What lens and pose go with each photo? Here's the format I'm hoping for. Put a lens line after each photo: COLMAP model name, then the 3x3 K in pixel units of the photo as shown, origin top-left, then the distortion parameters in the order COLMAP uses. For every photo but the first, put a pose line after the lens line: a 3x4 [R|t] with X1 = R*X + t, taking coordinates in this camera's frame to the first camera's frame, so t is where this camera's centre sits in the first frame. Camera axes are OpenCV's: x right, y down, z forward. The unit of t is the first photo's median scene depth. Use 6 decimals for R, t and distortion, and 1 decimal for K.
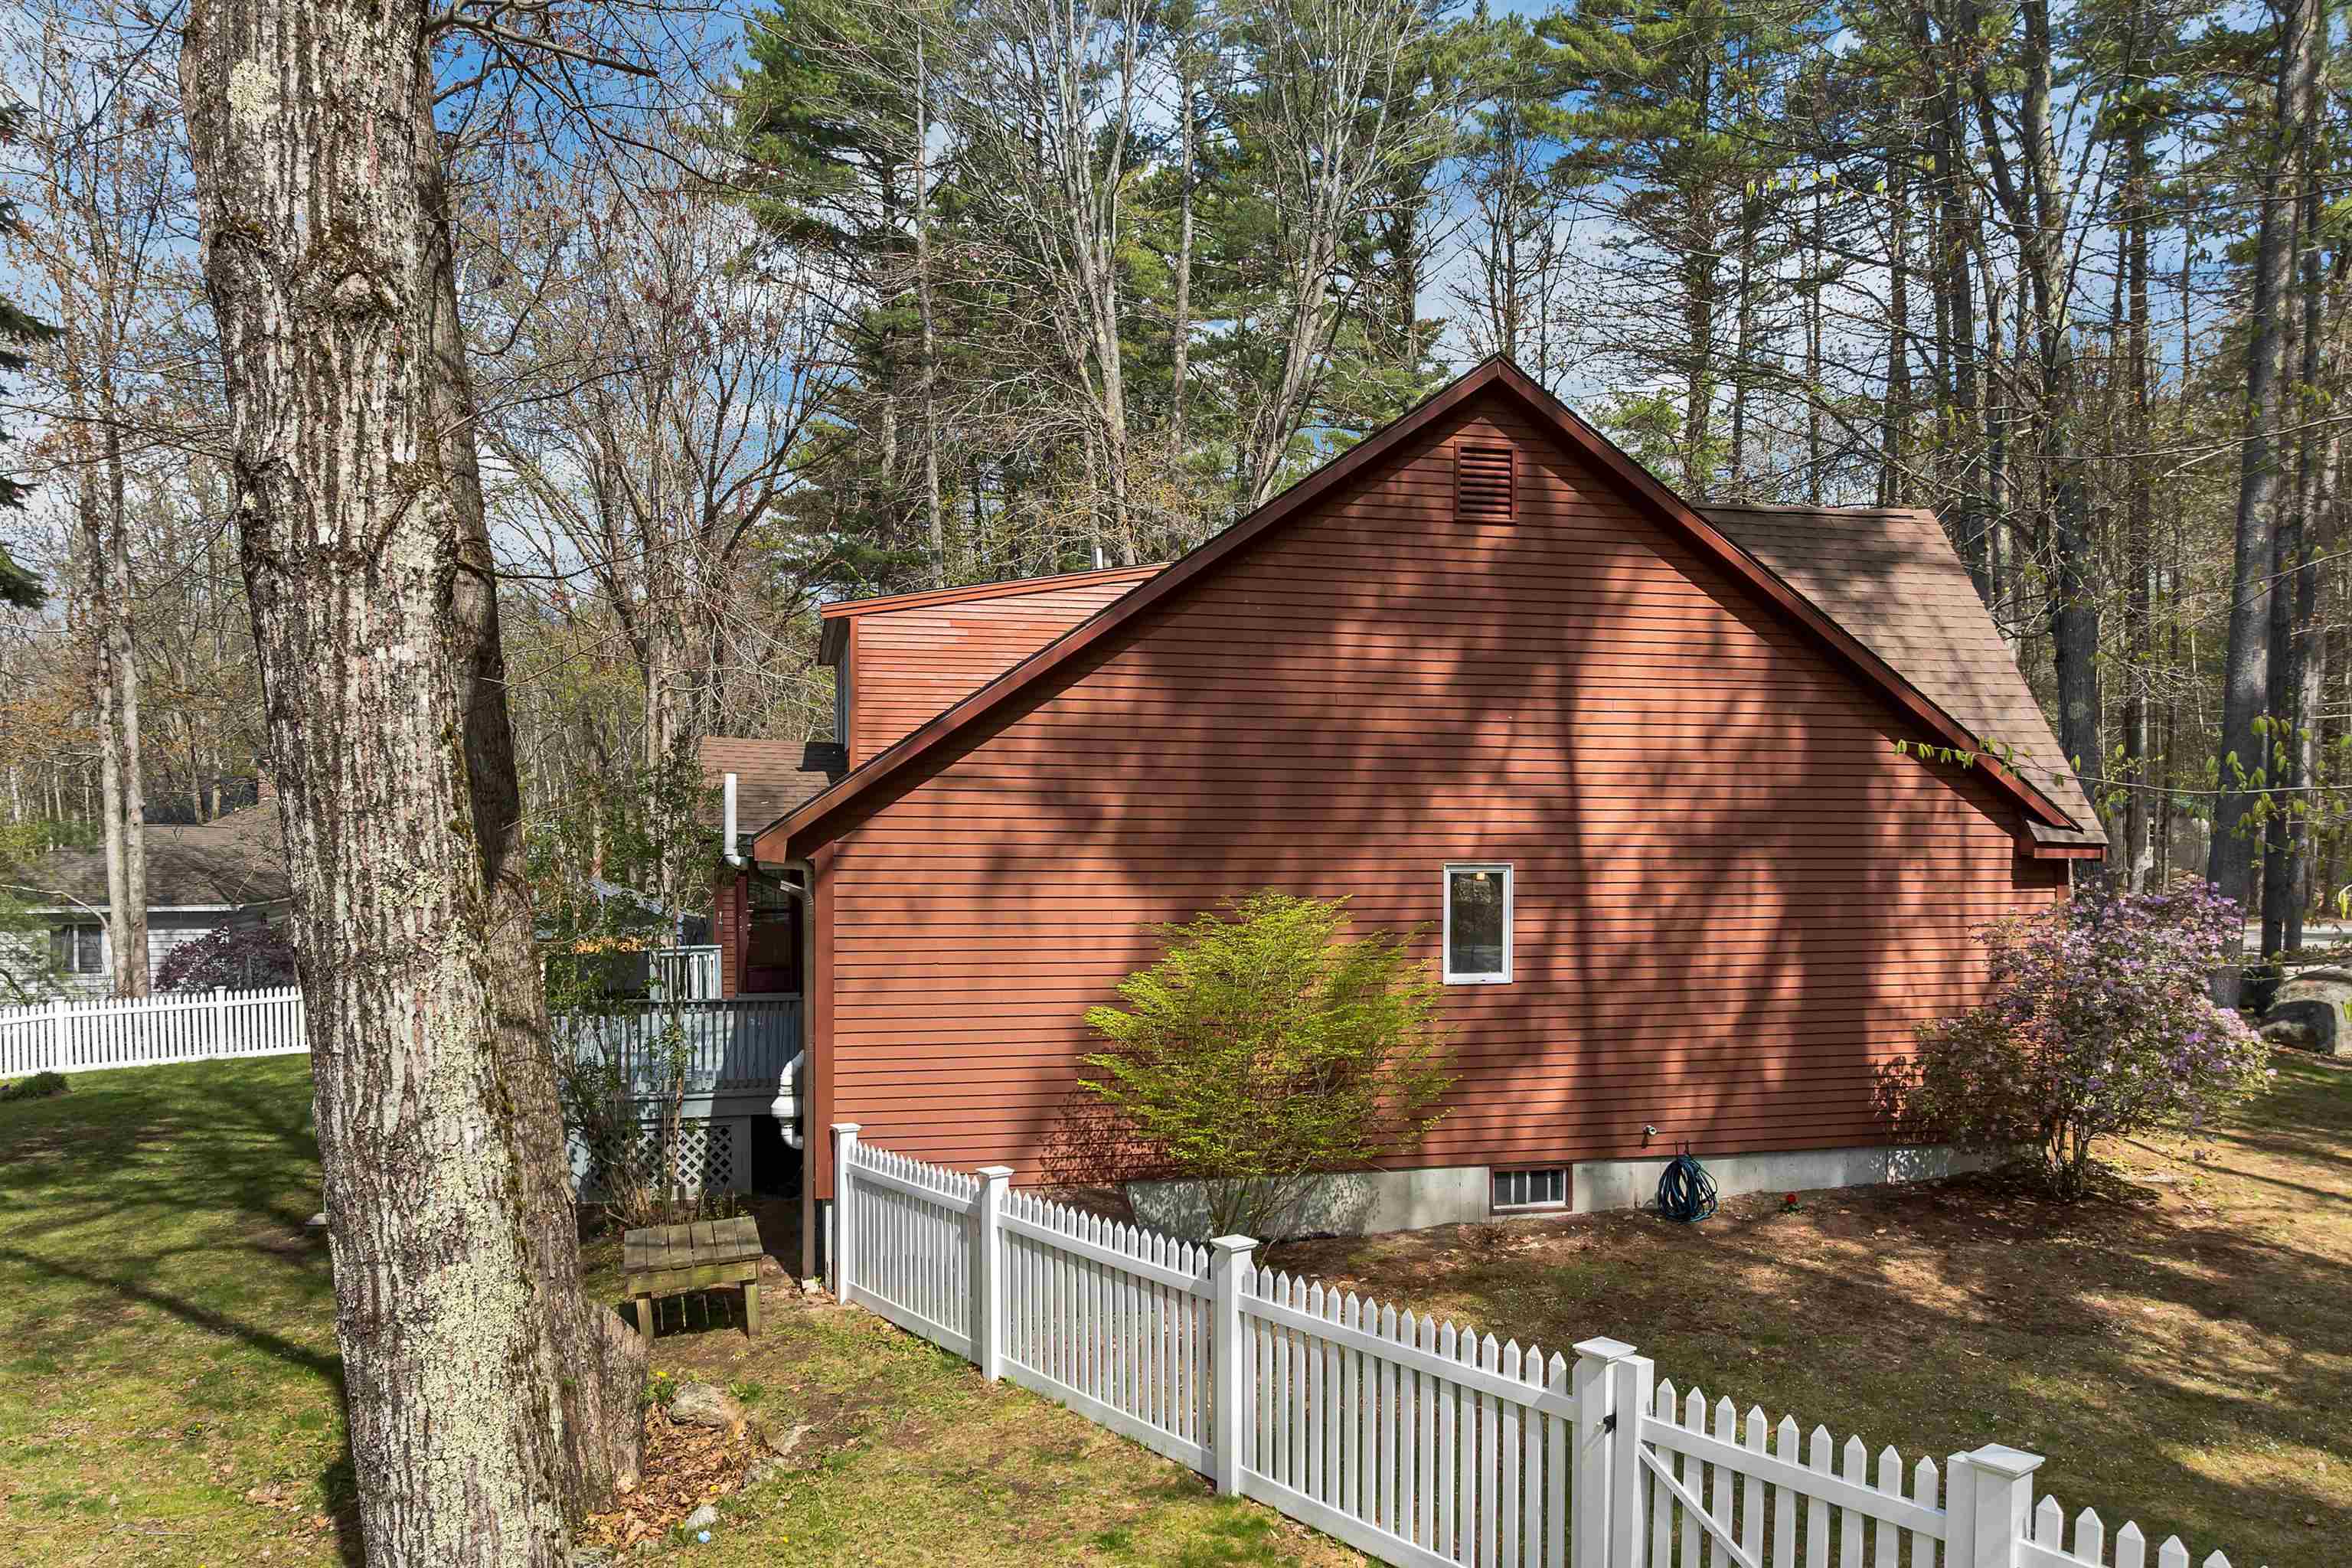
lens RADIAL K [[1684.9, 0, 1186.3], [0, 1684.9, 891.3], [0, 0, 1]] dist [-0.043399, -0.002352]
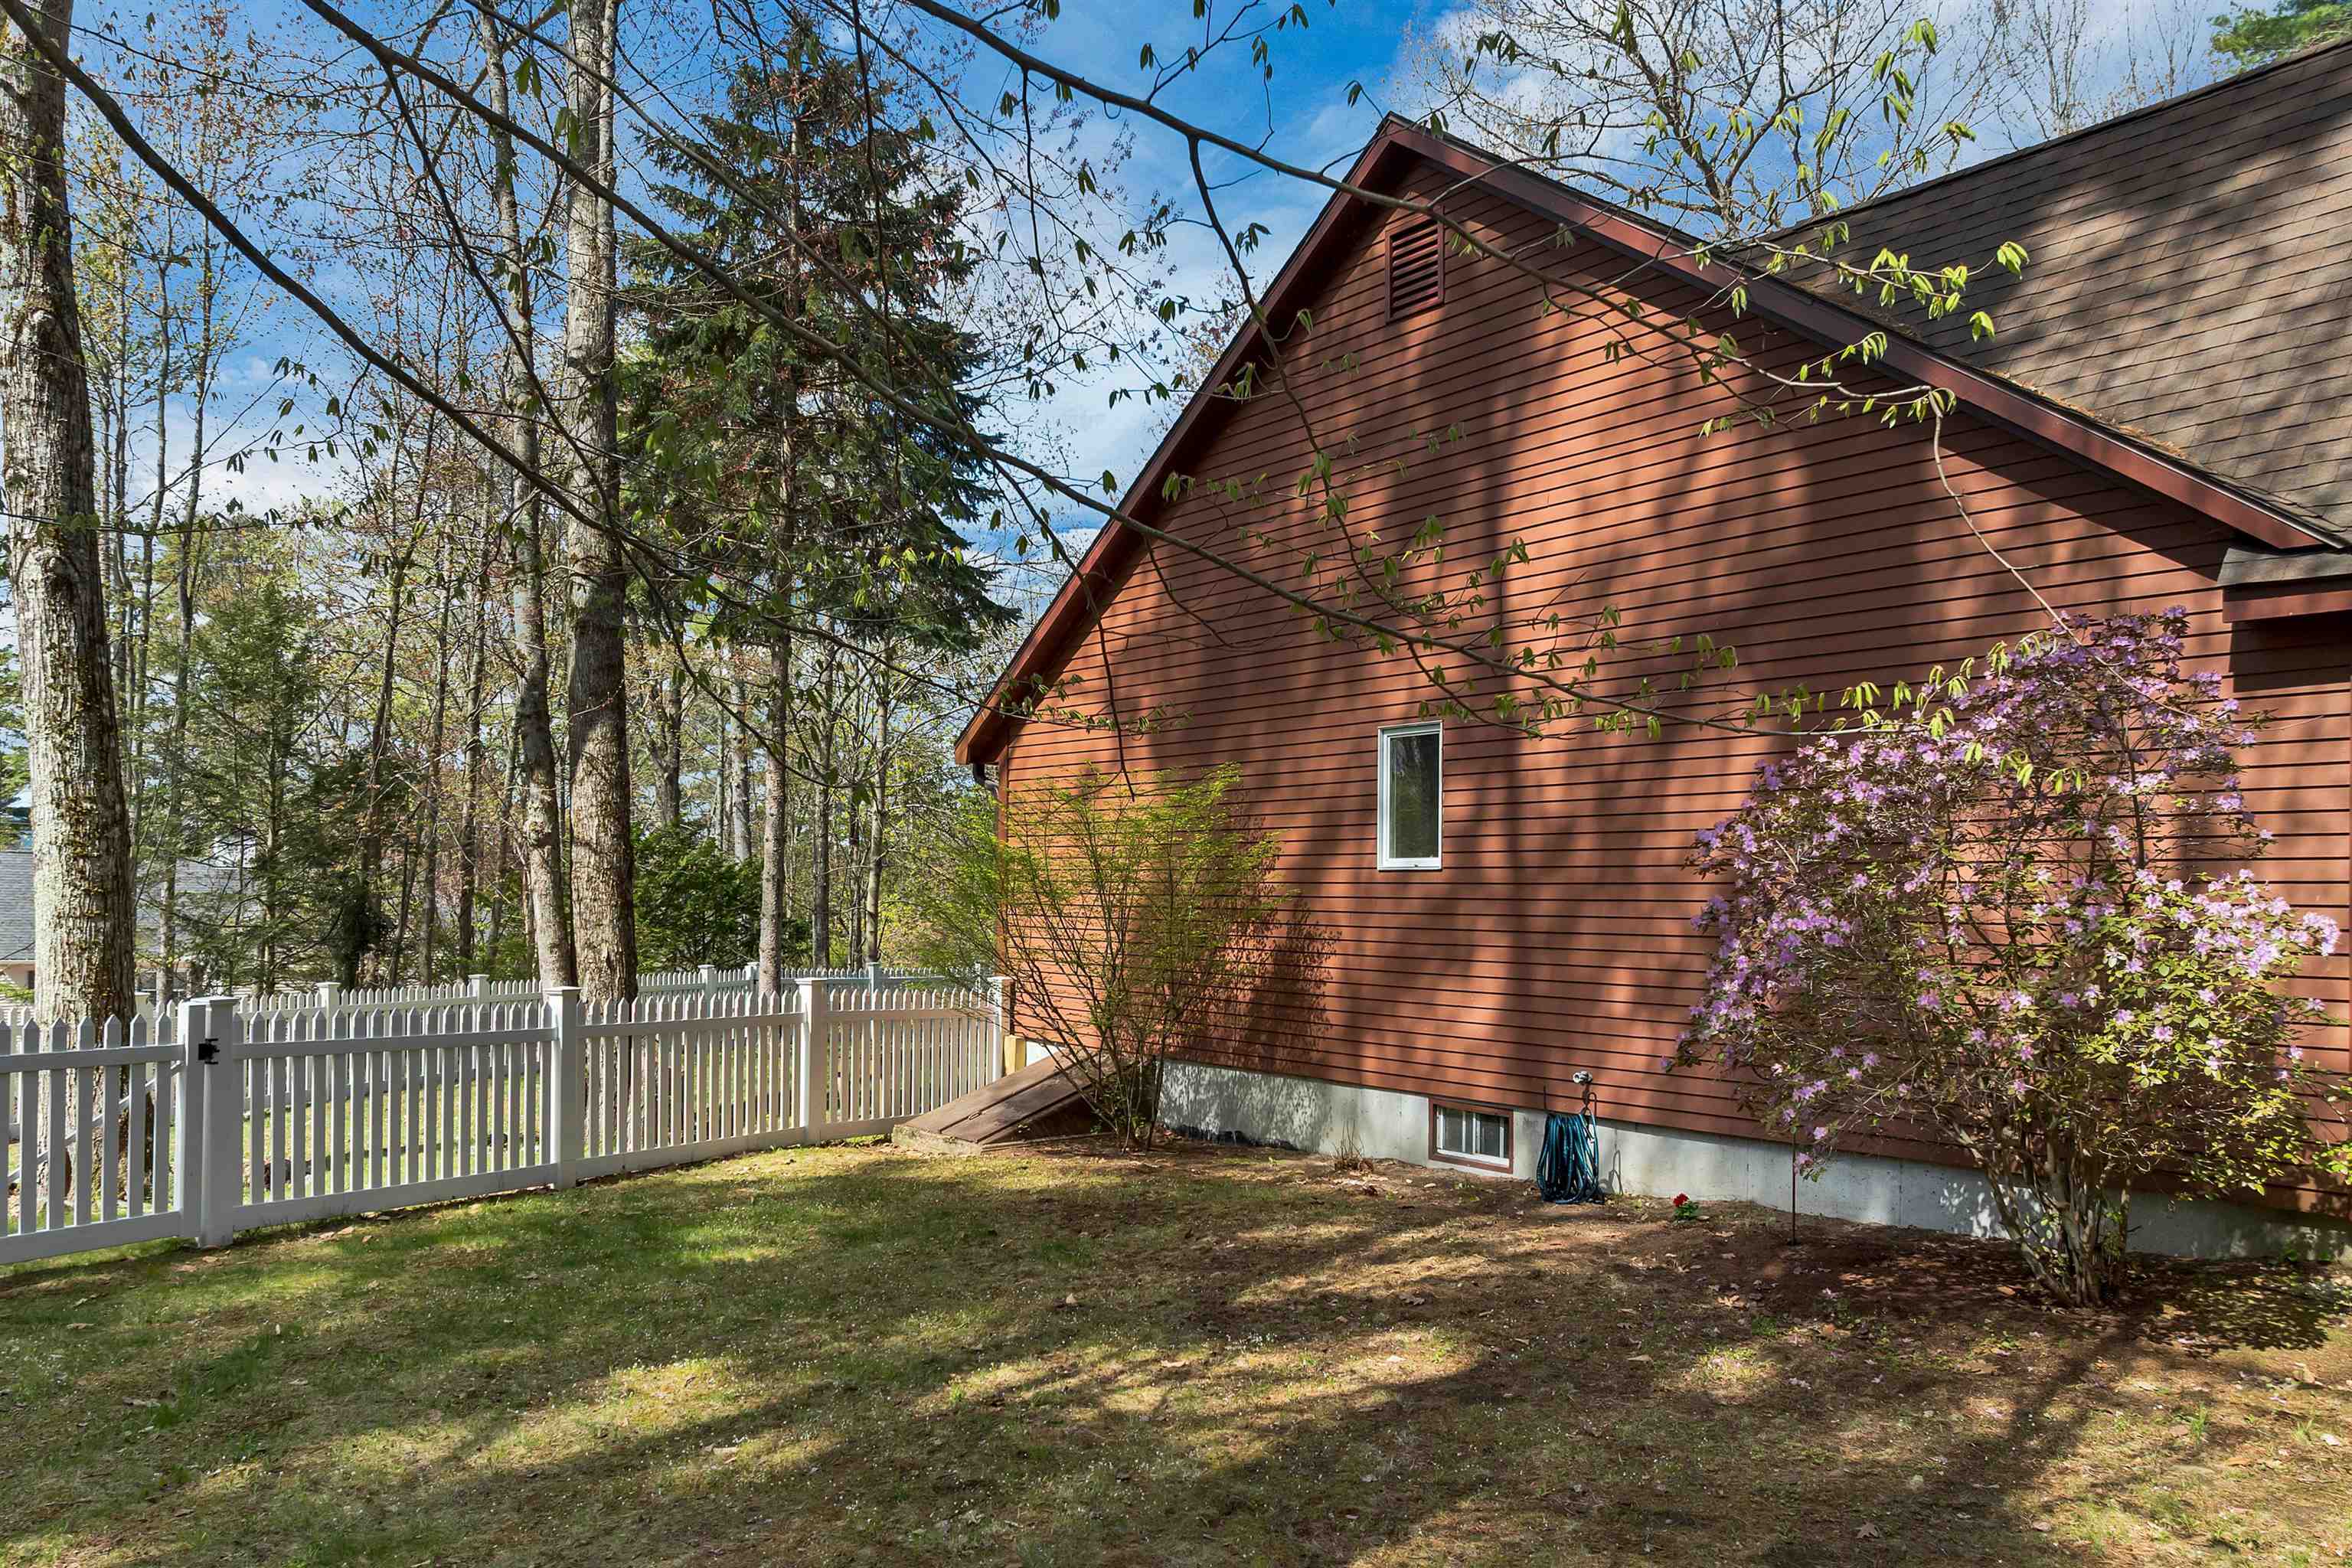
lens RADIAL K [[1684.9, 0, 1186.3], [0, 1684.9, 891.3], [0, 0, 1]] dist [-0.043399, -0.002352]
pose [[0.416431, -0.000808, -0.909167, 0.869317], [-0.041444, 0.998943, -0.019871, 0.085592], [0.908222, 0.045955, 0.415958, 0.553750]]
